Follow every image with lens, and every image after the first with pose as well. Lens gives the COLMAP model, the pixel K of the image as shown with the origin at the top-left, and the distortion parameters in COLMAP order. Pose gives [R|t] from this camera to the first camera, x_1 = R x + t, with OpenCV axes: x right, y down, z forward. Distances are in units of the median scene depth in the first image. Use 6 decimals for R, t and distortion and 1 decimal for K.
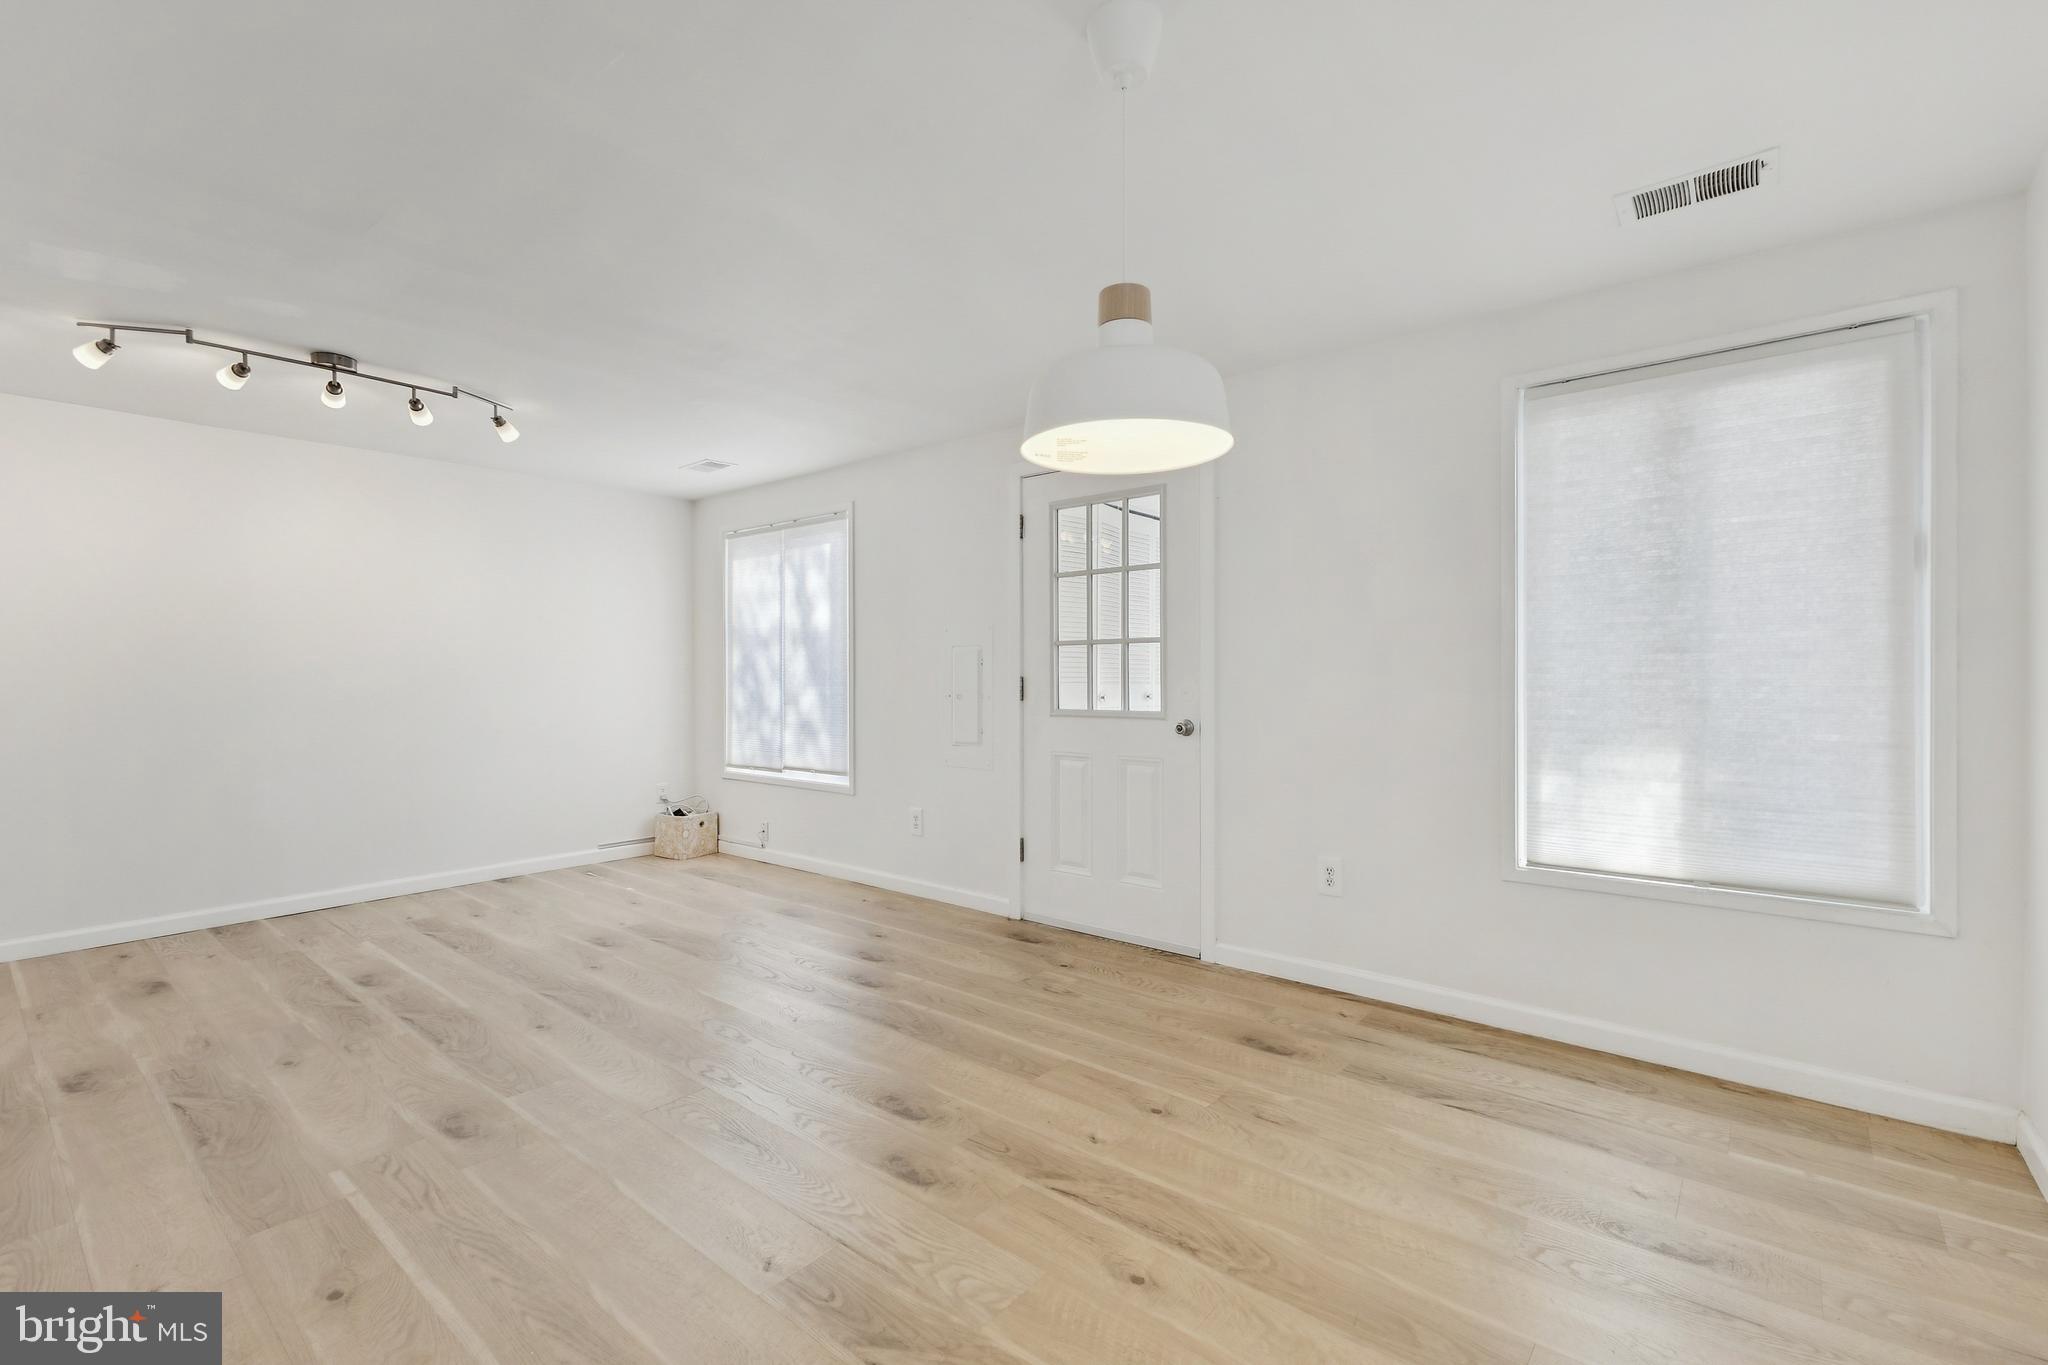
lens RADIAL K [[888.2, 0, 1018.6], [0, 888.2, 681.6], [0, 0, 1]] dist [0.022632, -0.006774]
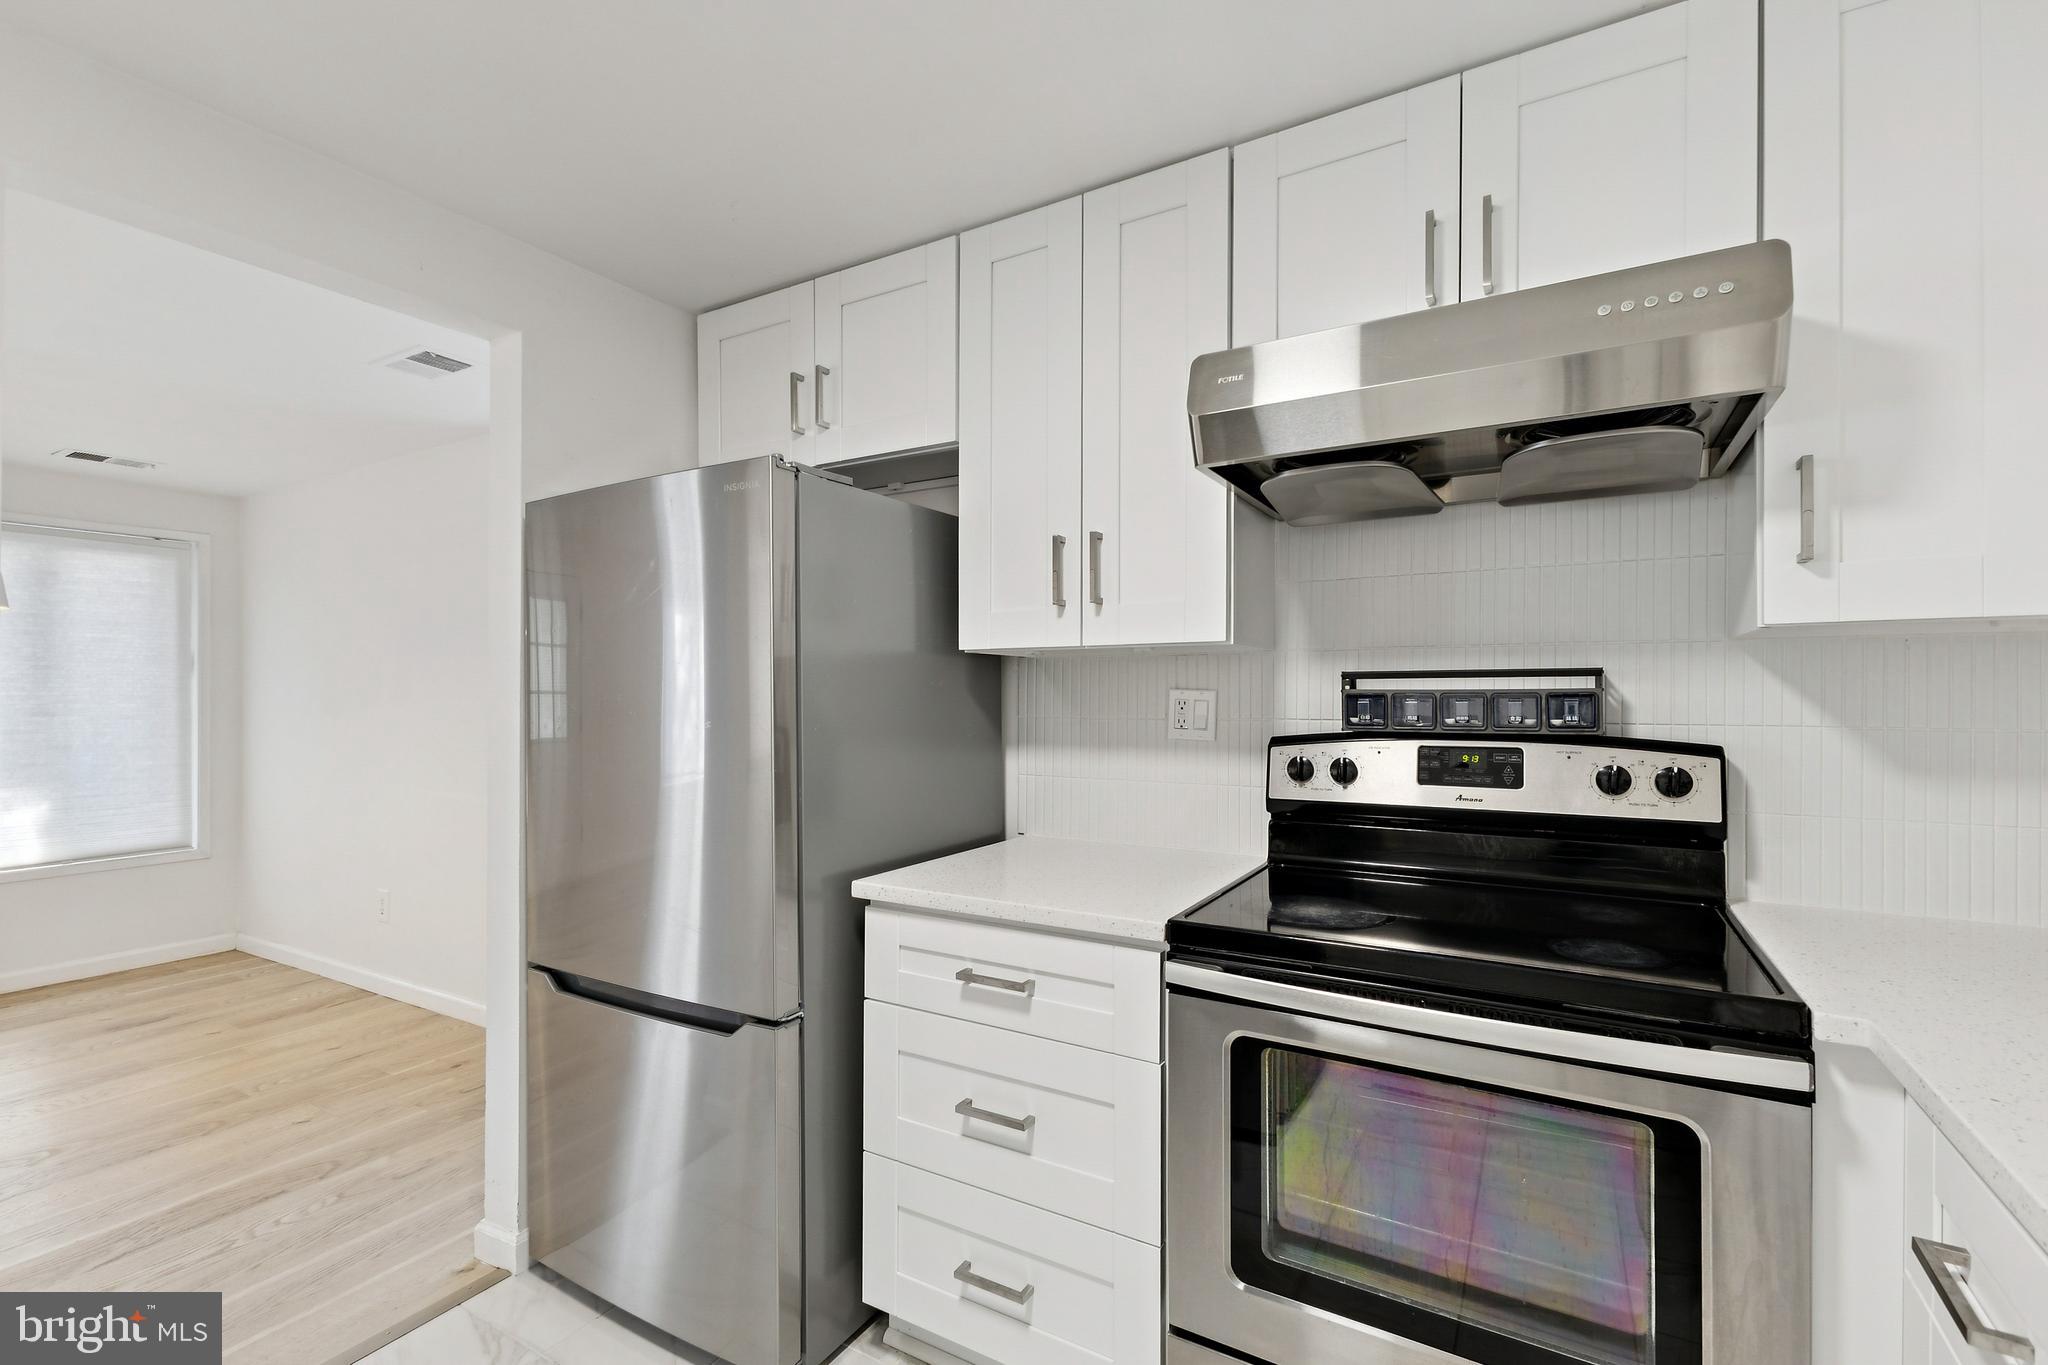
lens RADIAL K [[888.2, 0, 1053.6], [0, 888.2, 682.6], [0, 0, 1]] dist [0.022632, -0.006774]
pose [[-0.178821, 0.021554, 0.983645, -0.955234], [0.013542, 0.999719, -0.019445, -0.030750], [-0.983788, 0.009844, -0.179063, -0.368086]]
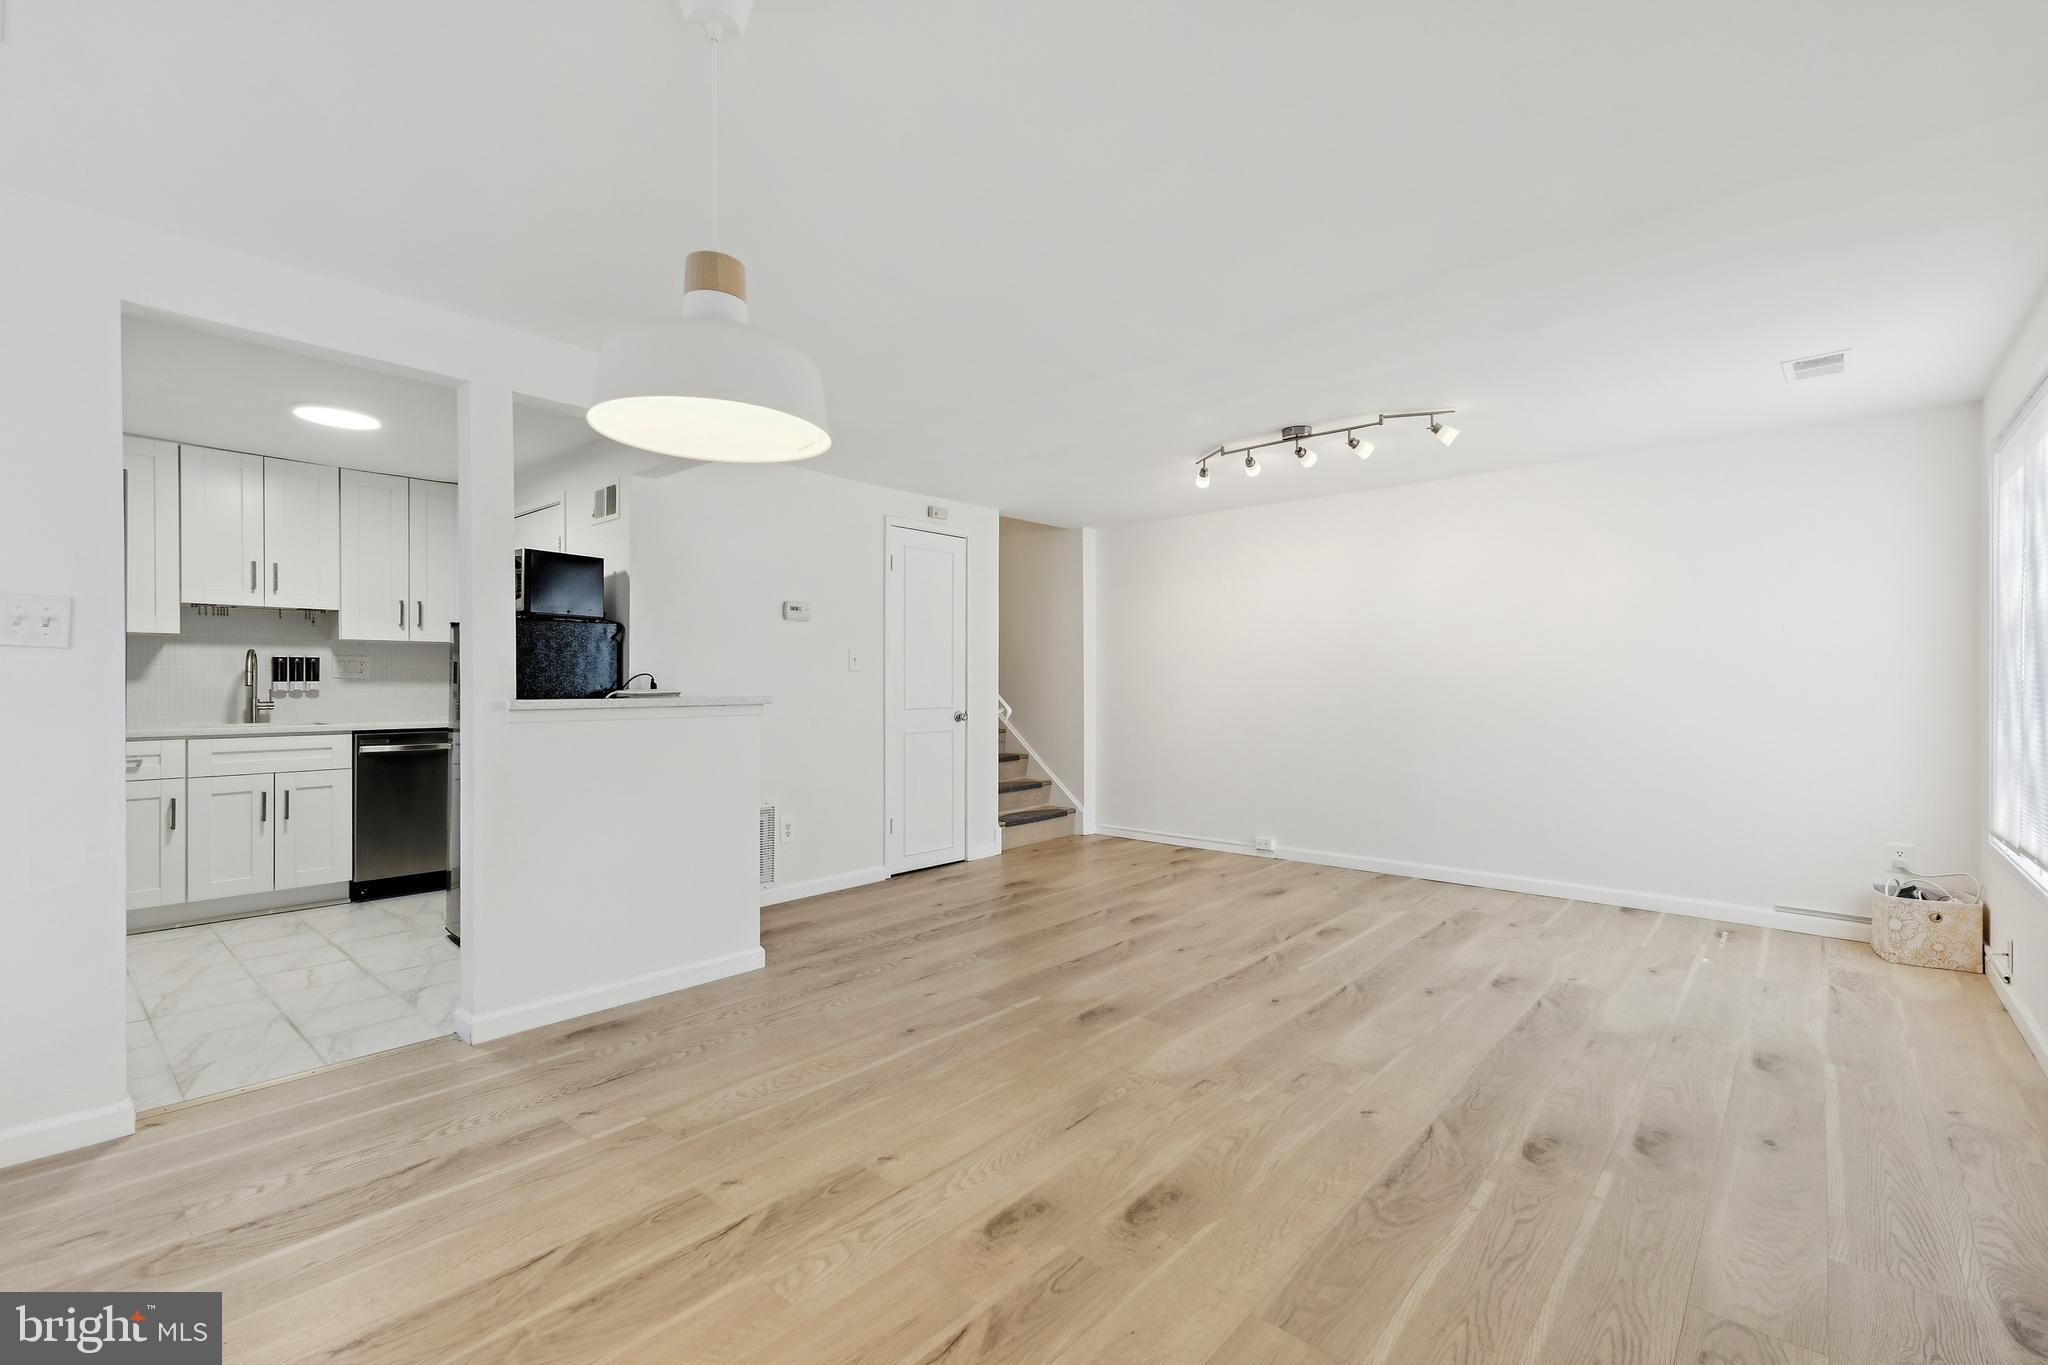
lens RADIAL K [[888.2, 0, 1033.0], [0, 888.2, 681.3], [0, 0, 1]] dist [0.022632, -0.006774]
pose [[-0.023737, 0.000644, -0.999718, 0.553003], [-0.004840, 0.999988, 0.000759, -0.004176], [0.999707, 0.004857, -0.023734, 0.718690]]
